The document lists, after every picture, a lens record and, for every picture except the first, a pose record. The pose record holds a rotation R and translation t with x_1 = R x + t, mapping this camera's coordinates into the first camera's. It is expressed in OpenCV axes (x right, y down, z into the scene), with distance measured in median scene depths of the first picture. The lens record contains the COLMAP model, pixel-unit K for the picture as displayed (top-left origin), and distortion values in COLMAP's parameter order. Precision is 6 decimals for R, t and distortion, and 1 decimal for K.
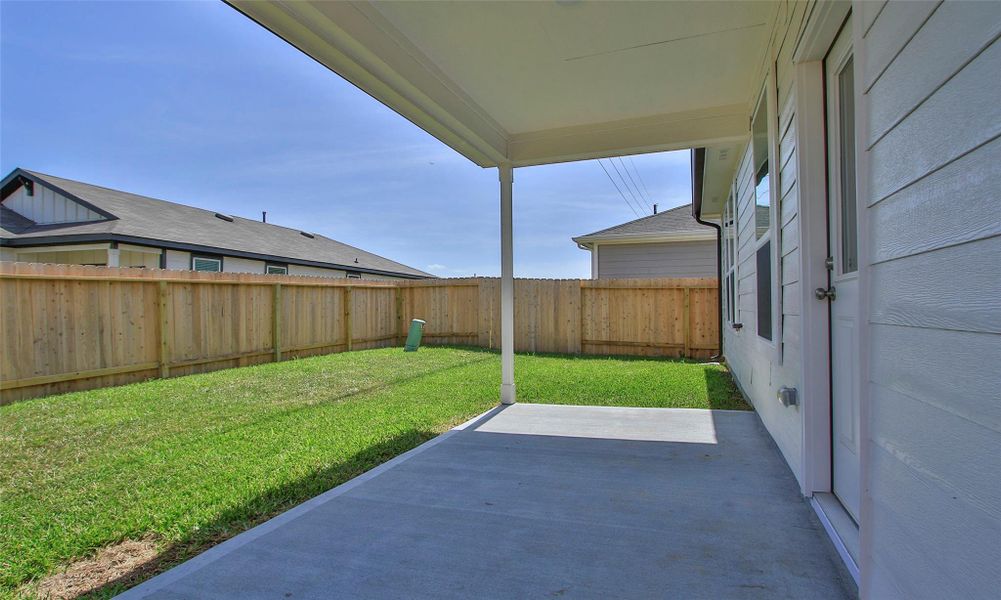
lens RADIAL K [[508.9, 0, 500.5], [0, 508.9, 300.0], [0, 0, 1]] dist [-0.013338, 0.000138]
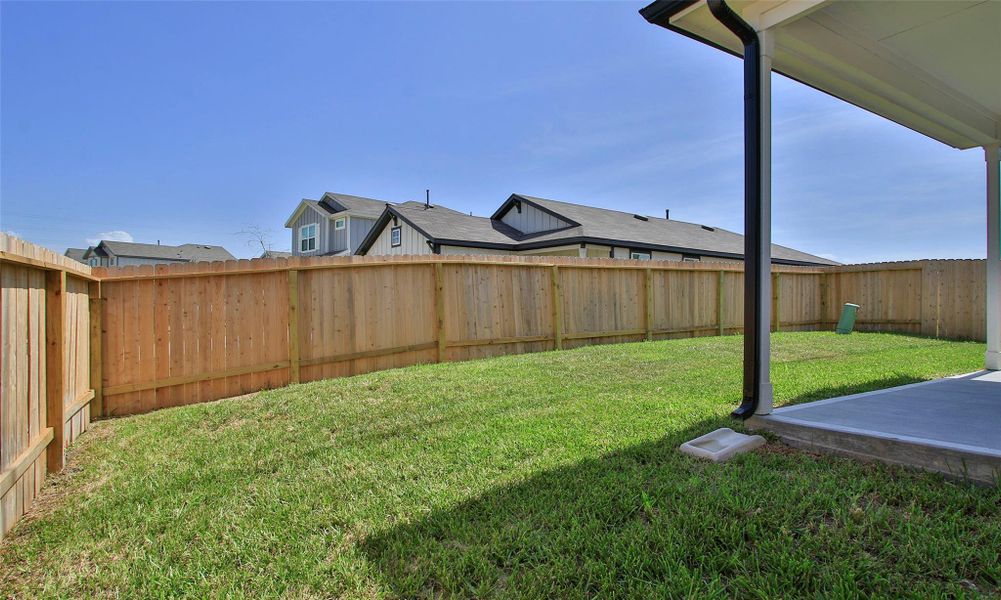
lens RADIAL K [[522.7, 0, 555.8], [0, 522.7, 304.1], [0, 0, 1]] dist [-0.016331, -0.000934]
pose [[0.818085, 0.013155, -0.574947, -0.049886], [-0.001744, 0.999790, 0.020394, 0.019152], [0.575095, -0.015682, 0.817936, -0.175743]]
